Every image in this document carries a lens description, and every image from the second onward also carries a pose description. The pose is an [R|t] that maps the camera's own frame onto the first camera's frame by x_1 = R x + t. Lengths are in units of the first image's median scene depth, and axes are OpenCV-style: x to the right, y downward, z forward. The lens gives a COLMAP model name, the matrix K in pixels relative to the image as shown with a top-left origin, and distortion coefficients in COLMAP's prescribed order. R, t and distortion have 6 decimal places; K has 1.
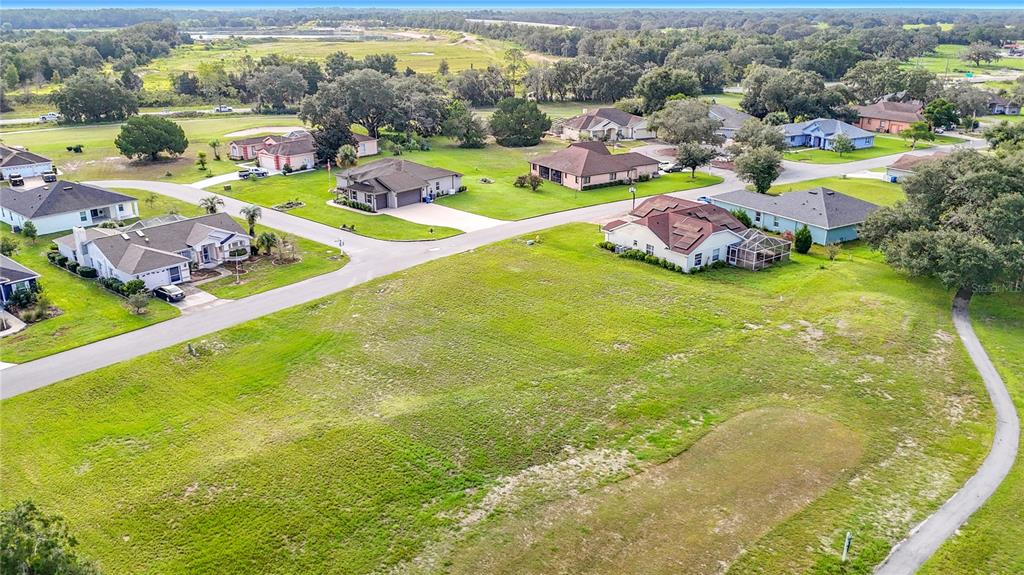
lens RADIAL K [[776.7, 0, 512.0], [0, 776.7, 287.5], [0, 0, 1]] dist [0.076424, -0.114618]
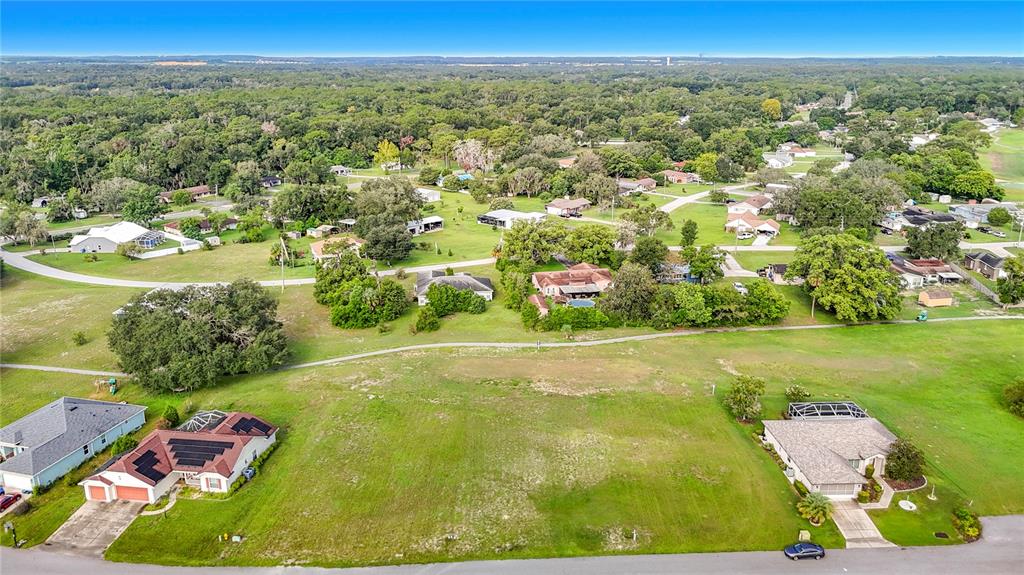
lens RADIAL K [[776.7, 0, 512.0], [0, 776.7, 287.5], [0, 0, 1]] dist [0.076424, -0.114618]
pose [[-0.691157, -0.204788, 0.693083, -0.790668], [0.243643, 0.836846, 0.490232, -0.691499], [-0.680397, 0.507692, -0.528497, 1.180931]]
